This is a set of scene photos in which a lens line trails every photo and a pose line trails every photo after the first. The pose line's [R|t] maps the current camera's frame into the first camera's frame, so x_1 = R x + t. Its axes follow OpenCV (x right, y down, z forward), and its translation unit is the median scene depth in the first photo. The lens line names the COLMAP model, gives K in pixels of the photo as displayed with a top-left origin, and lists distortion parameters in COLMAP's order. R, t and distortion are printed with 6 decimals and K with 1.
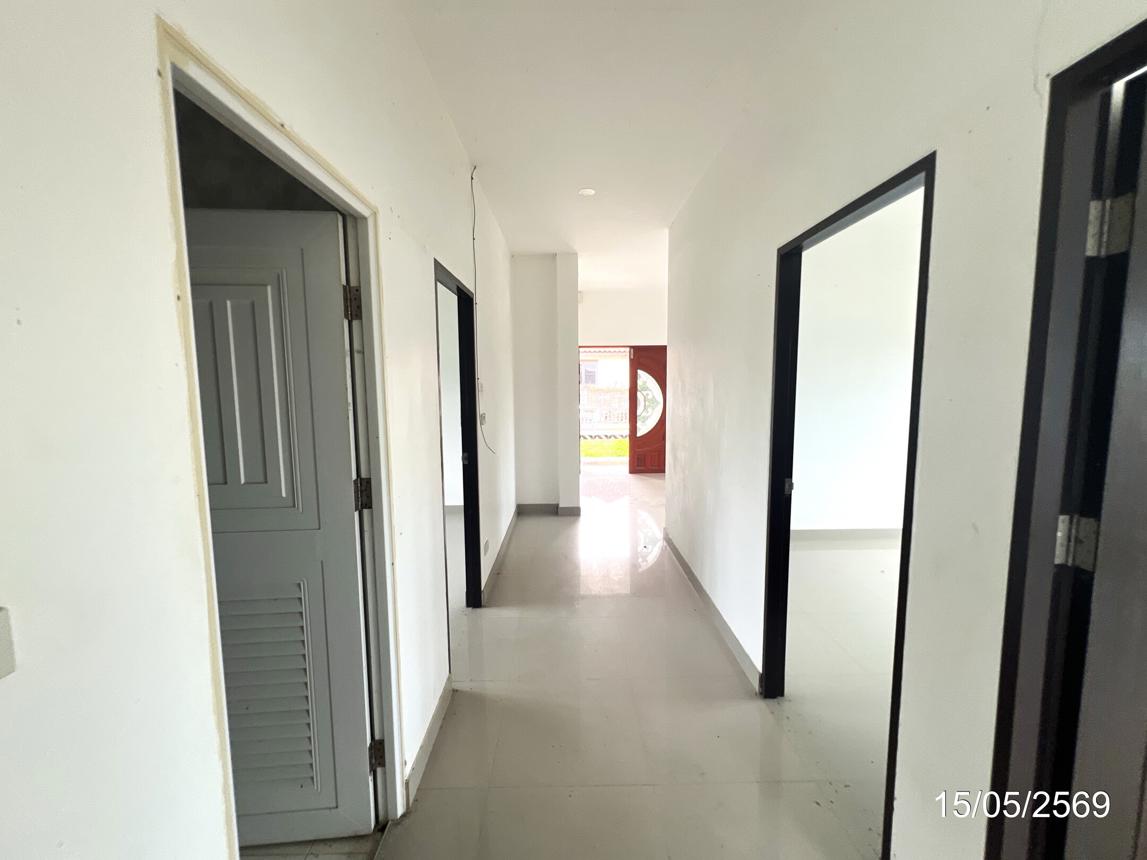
lens RADIAL K [[463.2, 0, 573.2], [0, 463.2, 424.5], [0, 0, 1]] dist [0.000534, 0.000127]
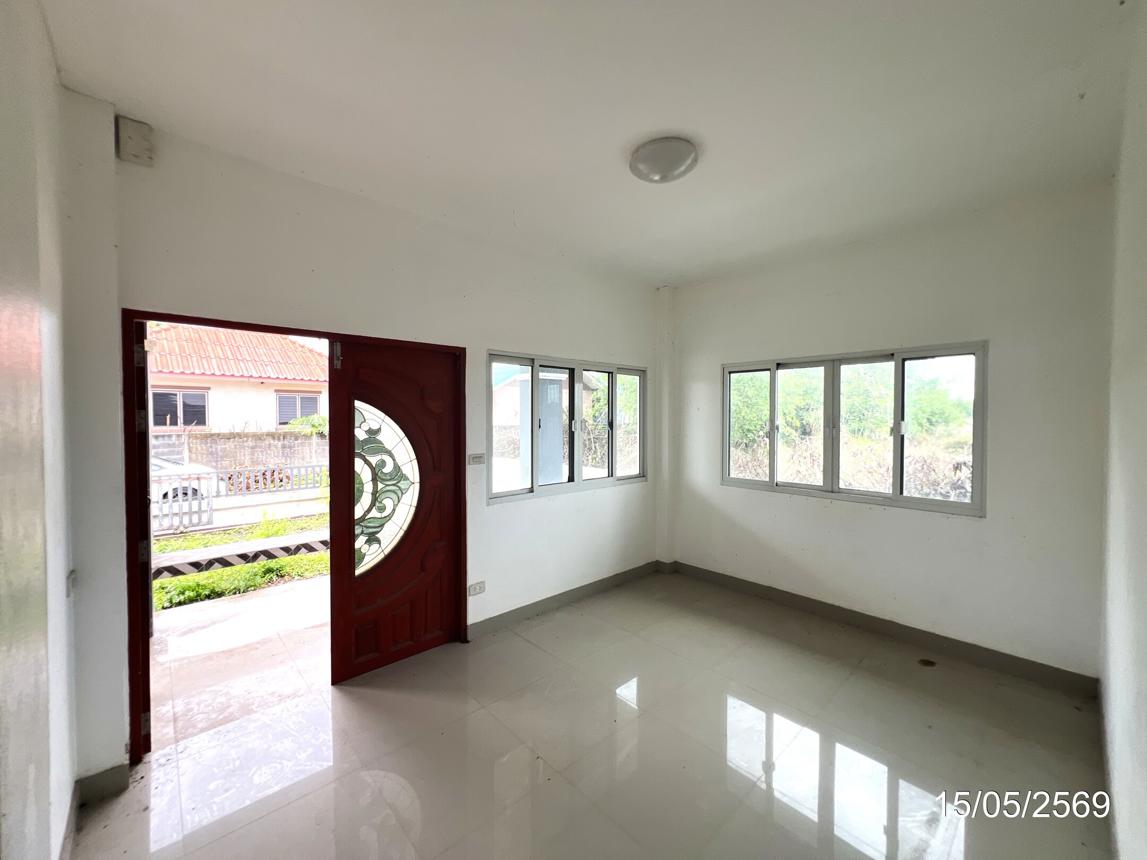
lens RADIAL K [[463.2, 0, 573.2], [0, 463.2, 424.5], [0, 0, 1]] dist [0.000534, 0.000127]
pose [[0.750730, 0.002838, 0.660603, 0.021981], [0.053337, 0.996466, -0.064894, -0.063015], [-0.658453, 0.083952, 0.747925, 0.592405]]
